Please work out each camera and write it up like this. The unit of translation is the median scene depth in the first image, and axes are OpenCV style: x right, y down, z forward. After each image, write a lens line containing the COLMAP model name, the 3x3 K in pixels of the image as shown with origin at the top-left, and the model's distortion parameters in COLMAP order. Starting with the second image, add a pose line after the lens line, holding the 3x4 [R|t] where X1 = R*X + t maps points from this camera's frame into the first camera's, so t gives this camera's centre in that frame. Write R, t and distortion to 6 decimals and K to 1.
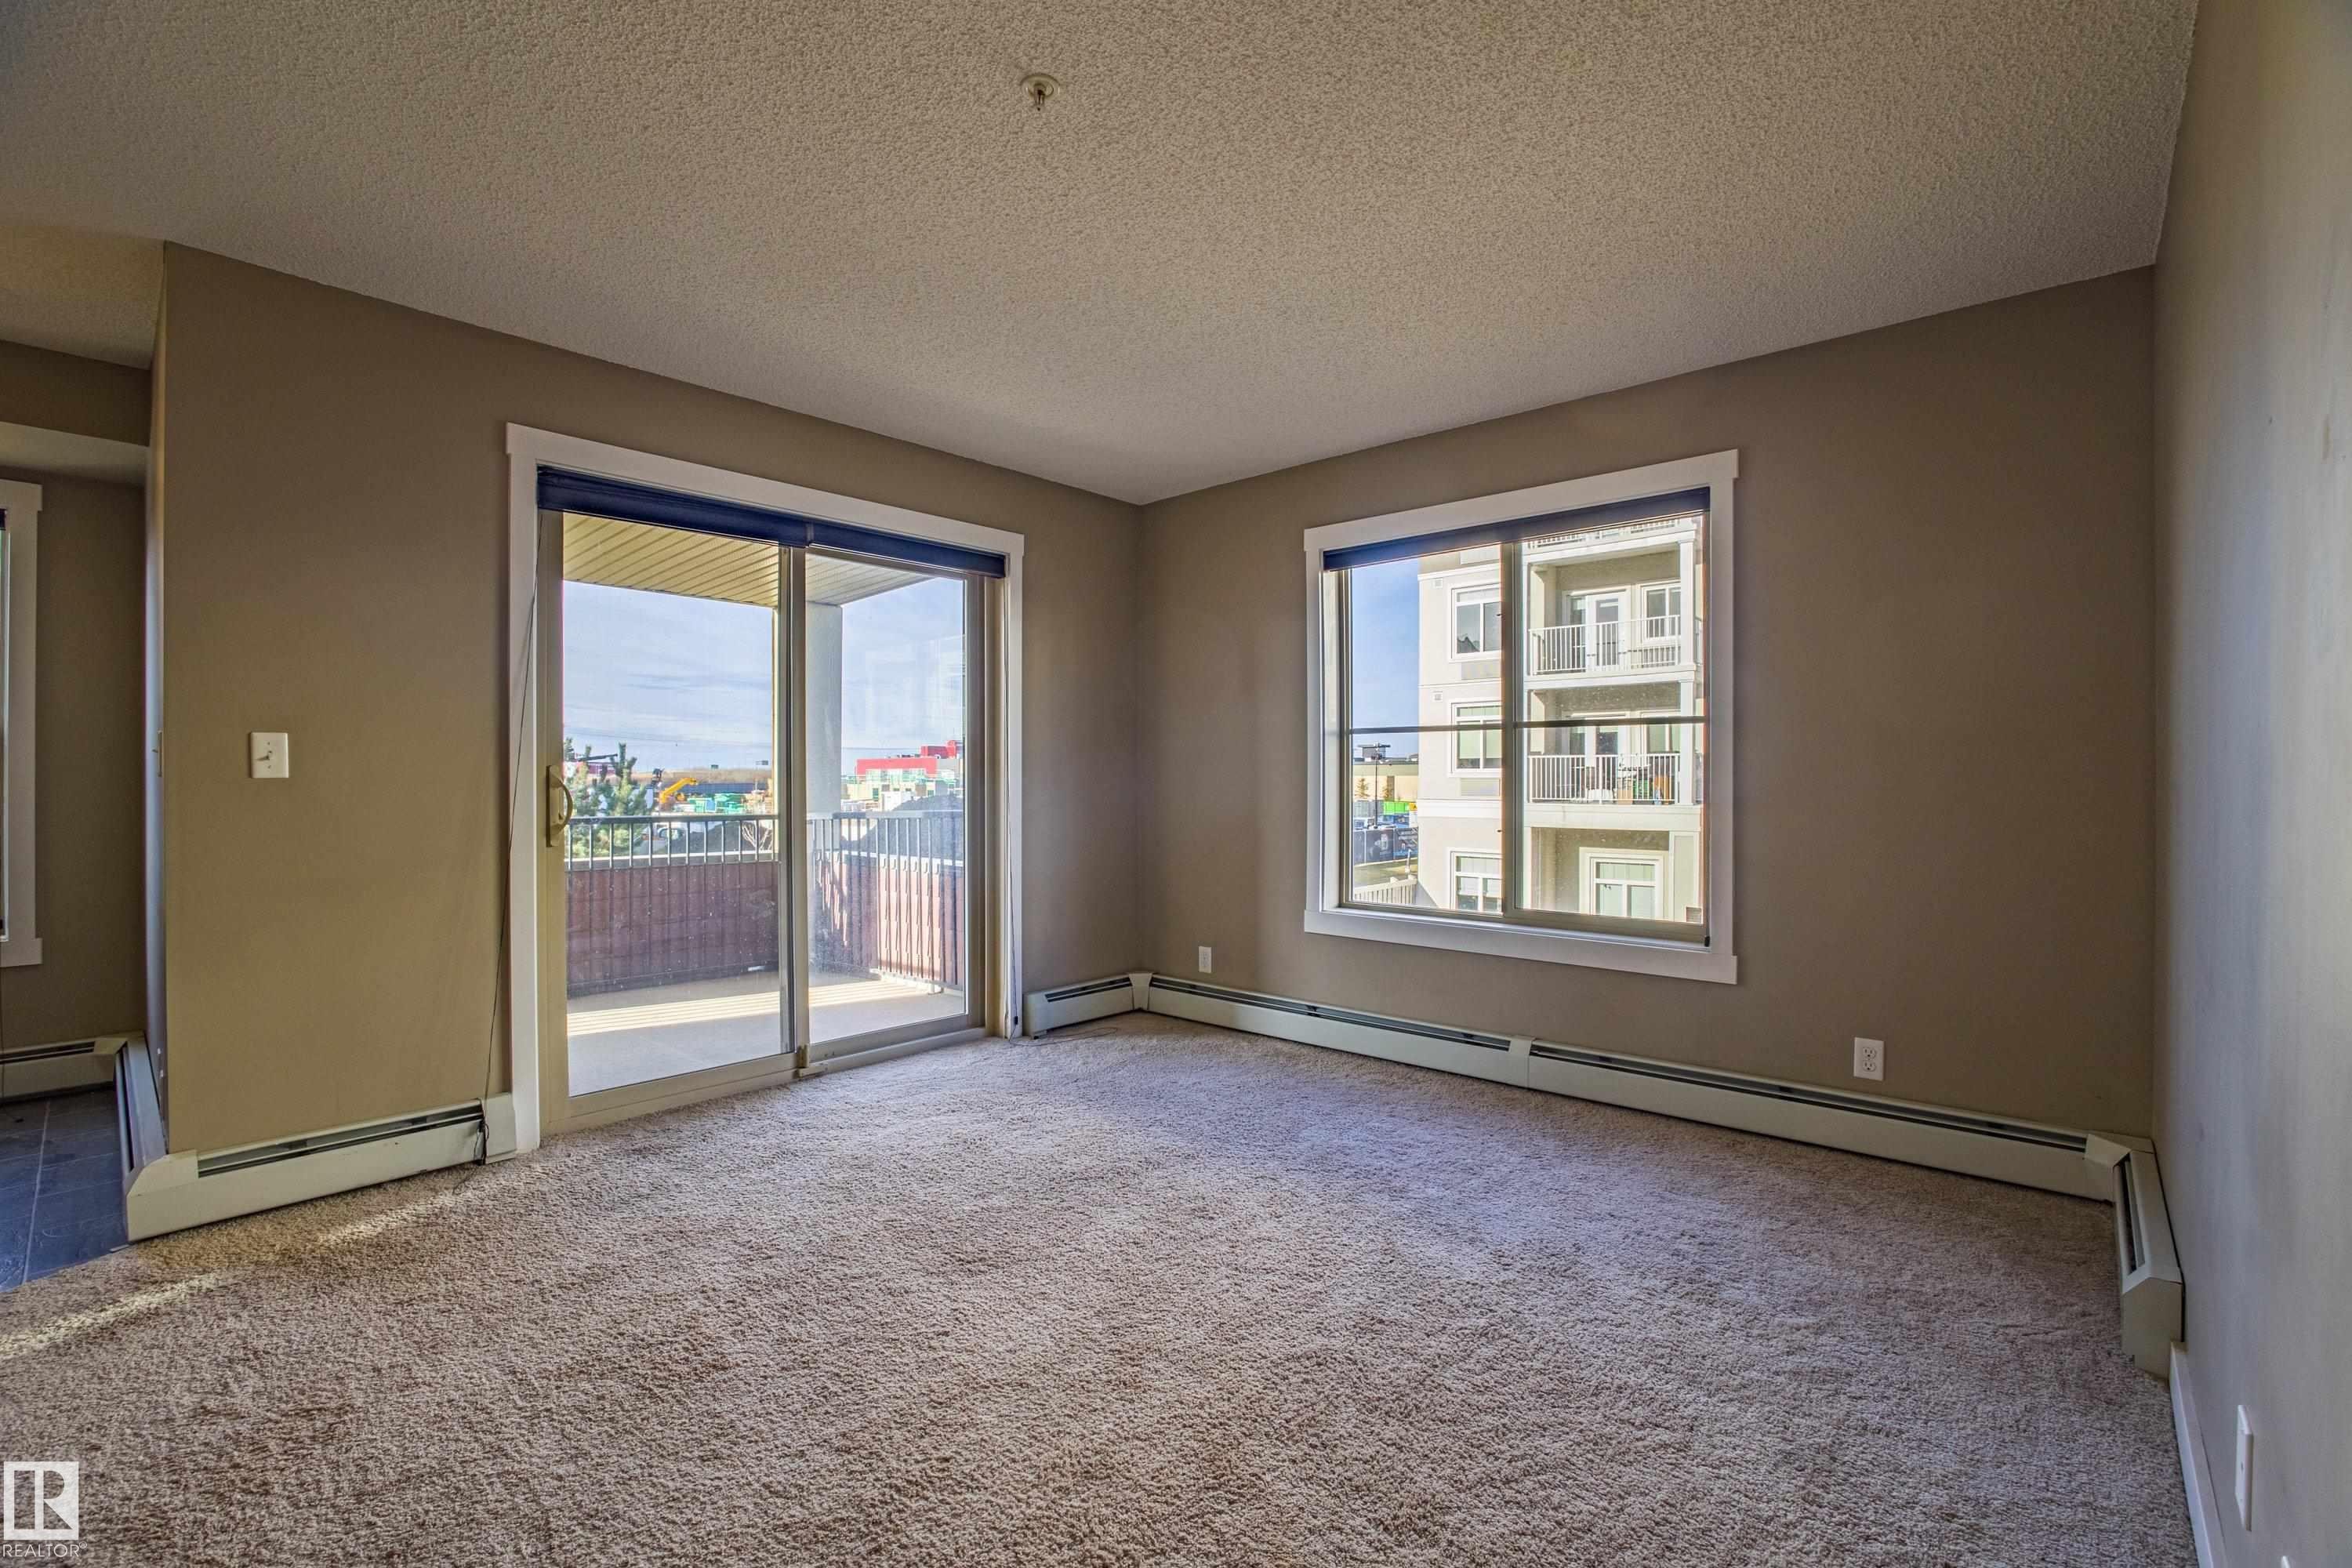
lens RADIAL K [[1039.3, 0, 1176.0], [0, 1039.3, 784.0], [0, 0, 1]] dist [-0.041781, 0.017000]
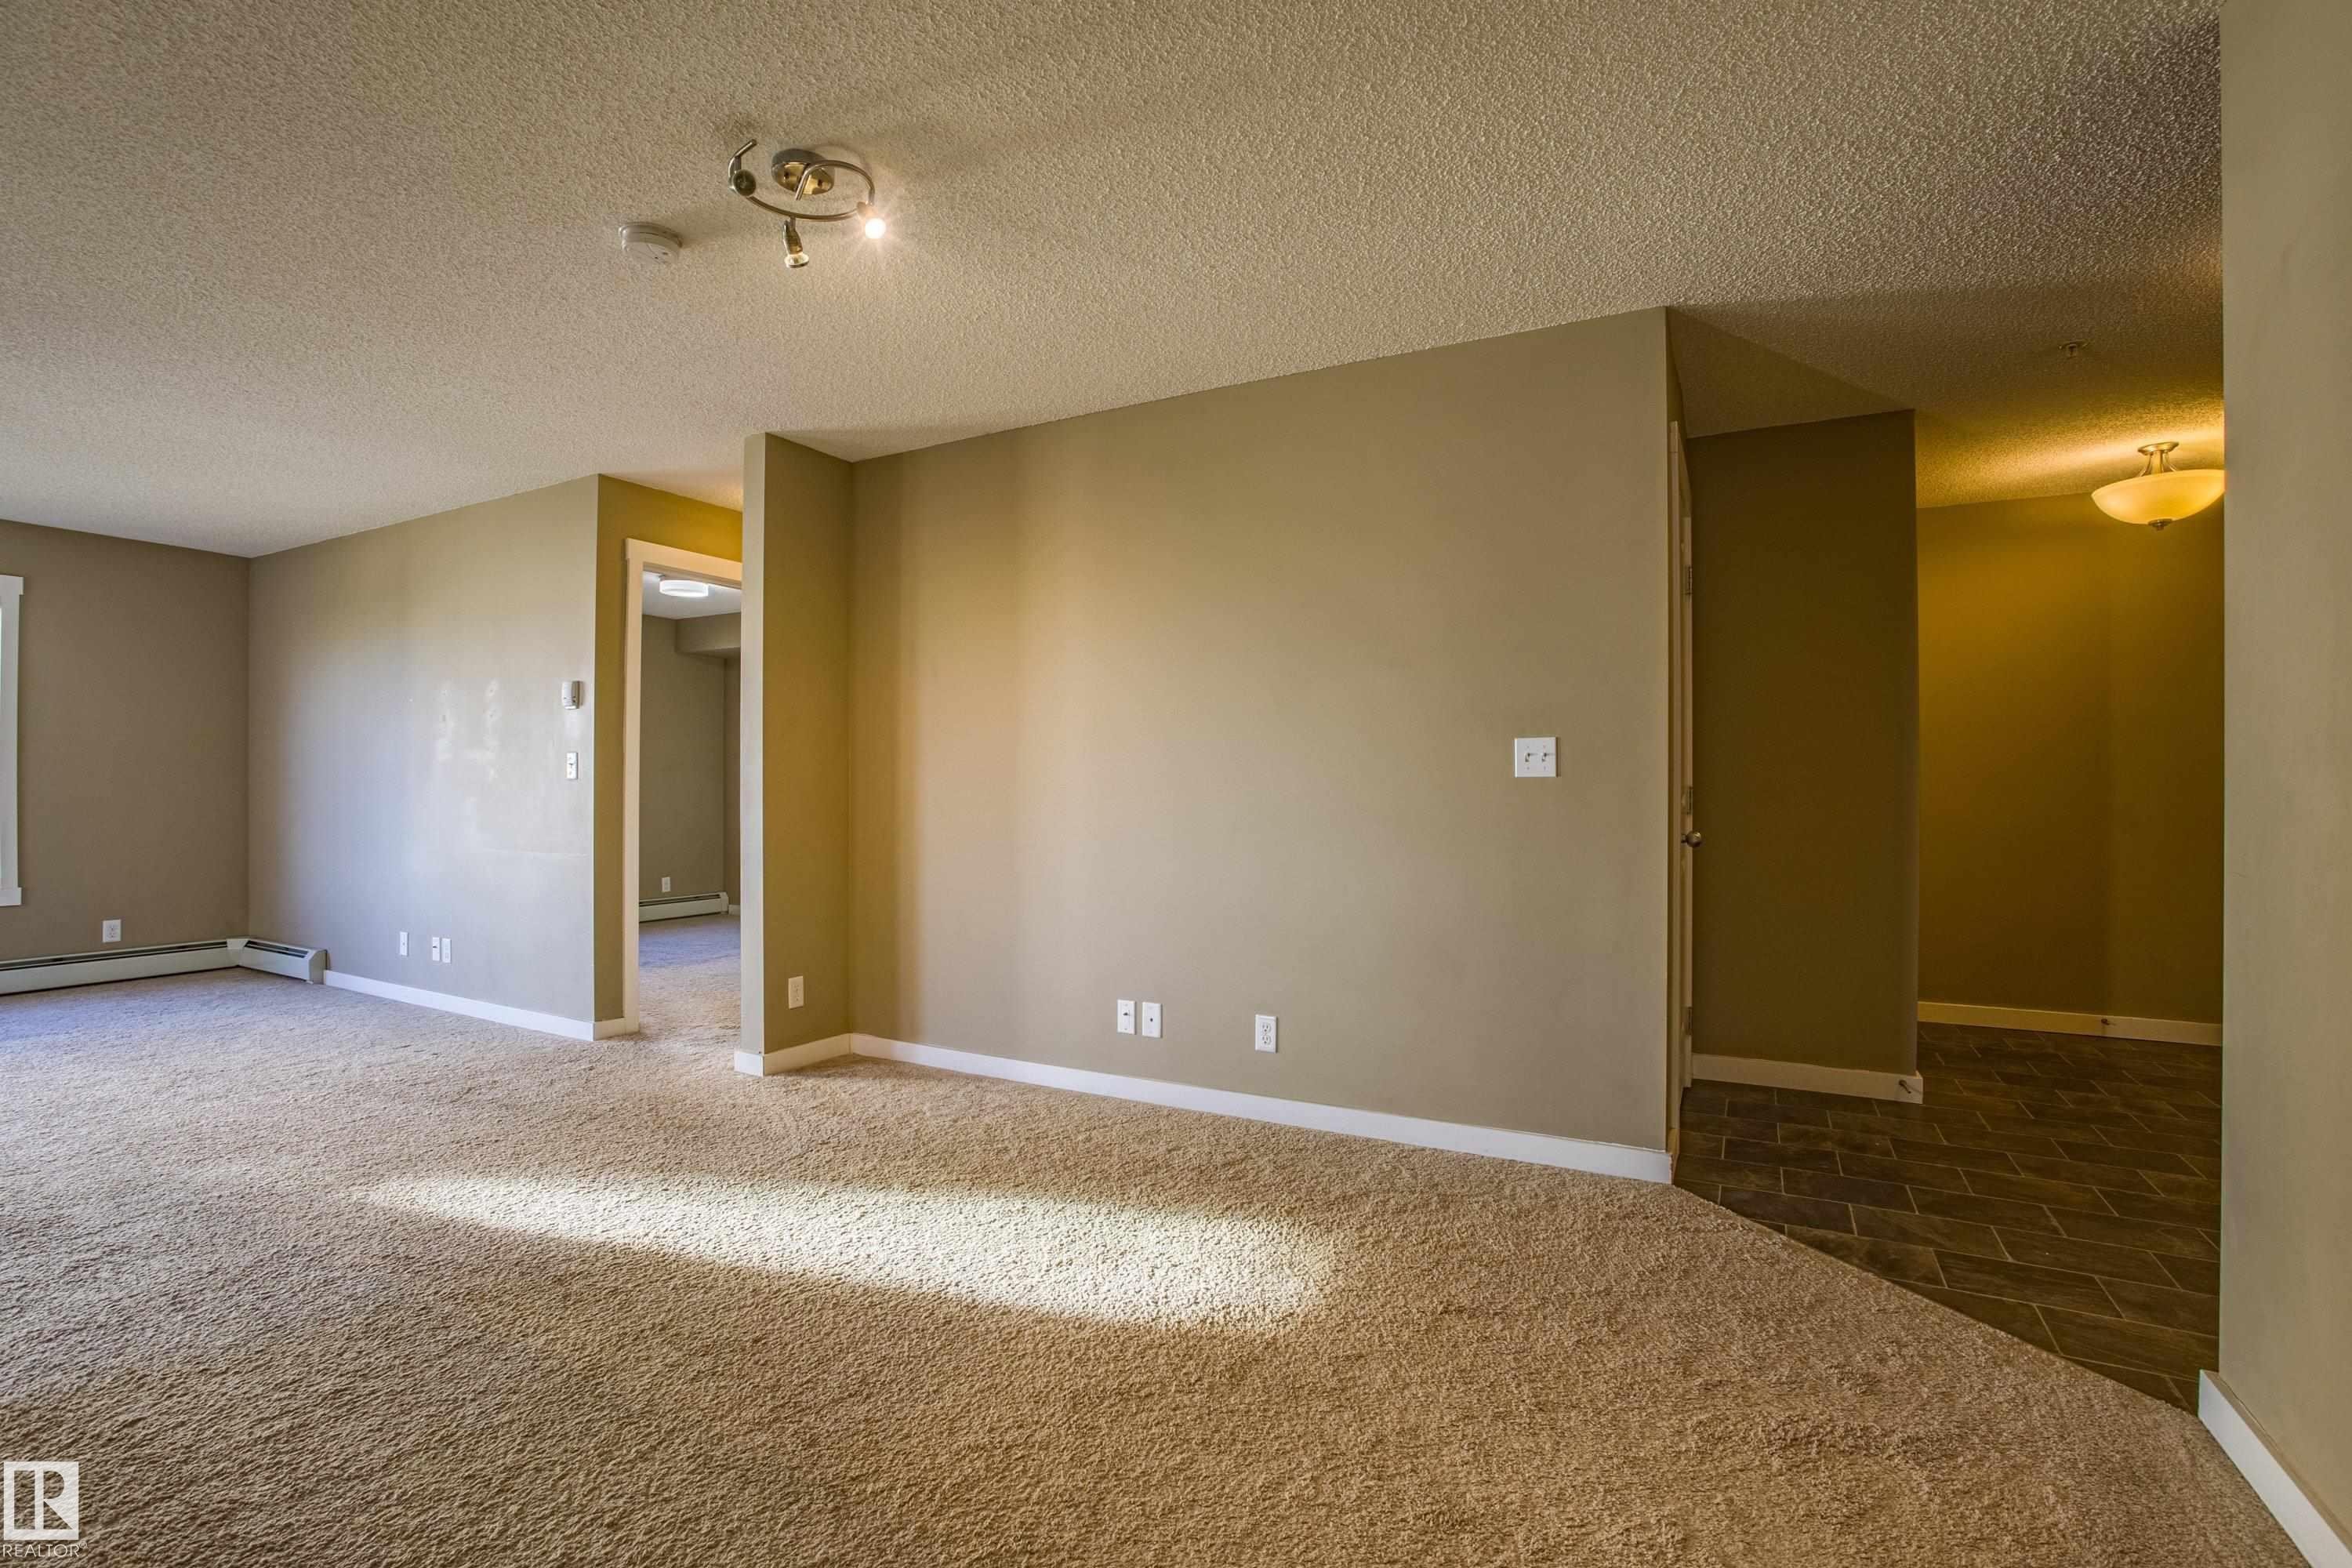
lens RADIAL K [[1128.2, 0, 1176.0], [0, 1128.2, 784.0], [0, 0, 1]] dist [-0.027097, 0.022890]
pose [[-0.194206, -0.000442, 0.980961, -1.687595], [-0.001290, 0.999999, 0.000195, -0.000440], [-0.980960, -0.001227, -0.194207, -0.498018]]
